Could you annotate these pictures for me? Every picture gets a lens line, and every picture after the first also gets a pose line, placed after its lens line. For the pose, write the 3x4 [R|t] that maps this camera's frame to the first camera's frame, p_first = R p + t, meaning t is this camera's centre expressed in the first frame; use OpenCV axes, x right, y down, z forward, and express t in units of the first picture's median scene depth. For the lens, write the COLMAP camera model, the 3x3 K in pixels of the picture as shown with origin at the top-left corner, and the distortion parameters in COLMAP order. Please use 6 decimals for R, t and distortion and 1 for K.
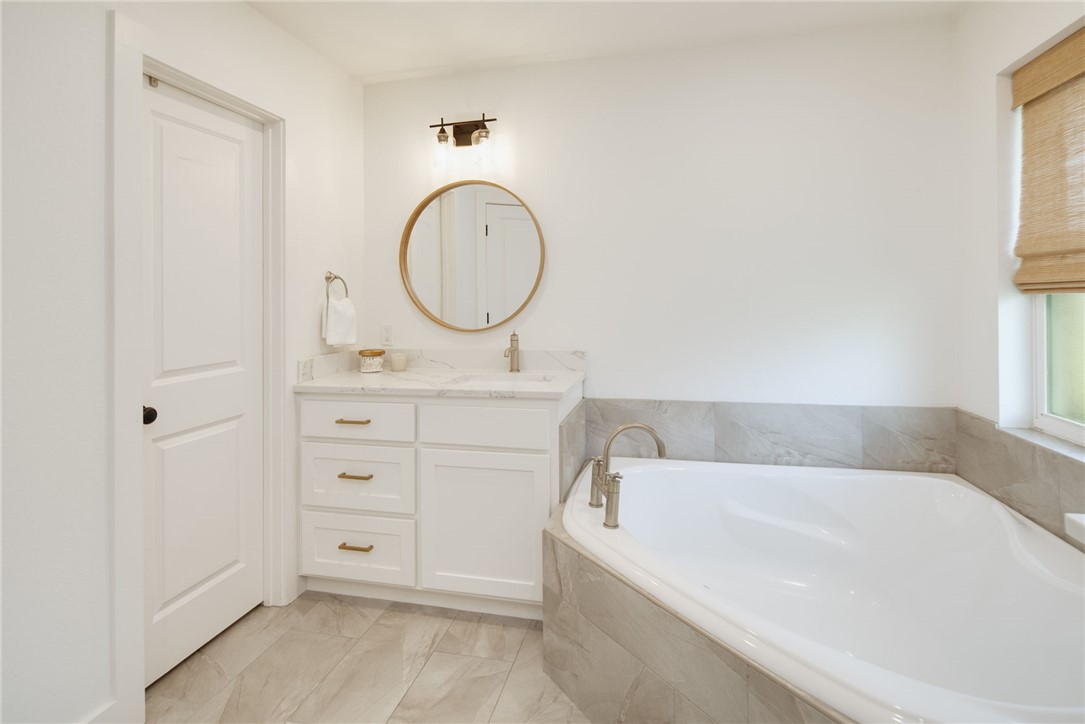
lens RADIAL K [[538.4, 0, 544.8], [0, 538.4, 300.1], [0, 0, 1]] dist [0.003358, 0.000213]
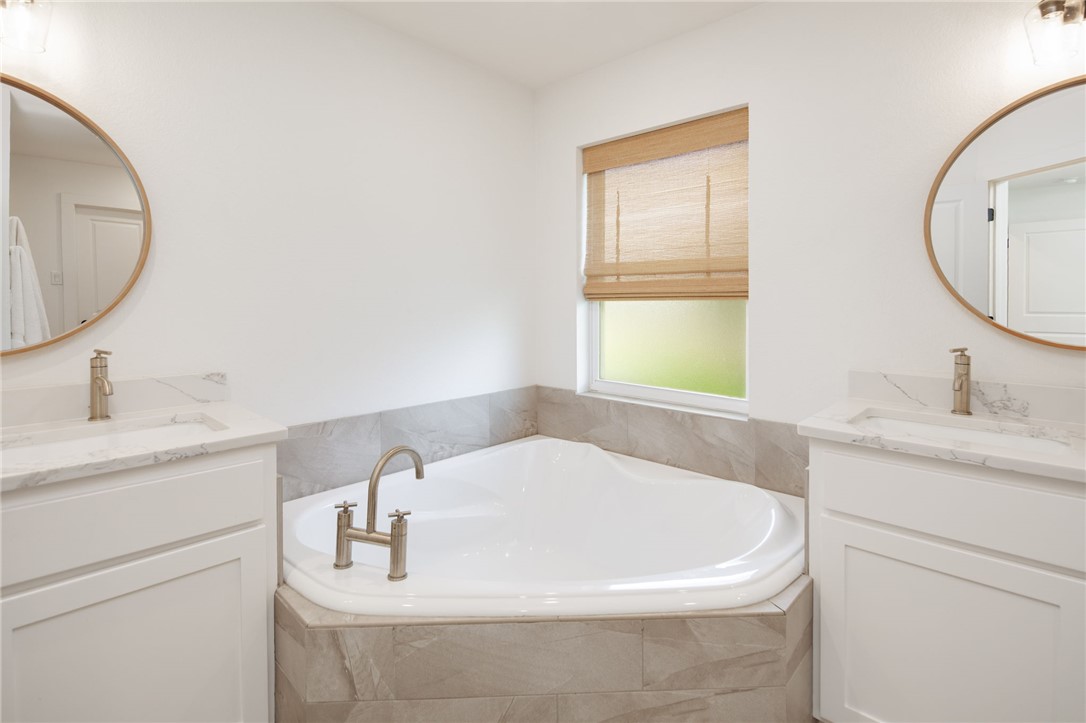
lens RADIAL K [[529.7, 0, 540.8], [0, 529.7, 311.2], [0, 0, 1]] dist [0.001667, -0.000297]
pose [[0.501610, -0.002712, 0.865090, -0.401004], [-0.006621, 0.999954, 0.006974, 0.006975], [-0.865069, -0.009226, 0.501568, 0.354750]]
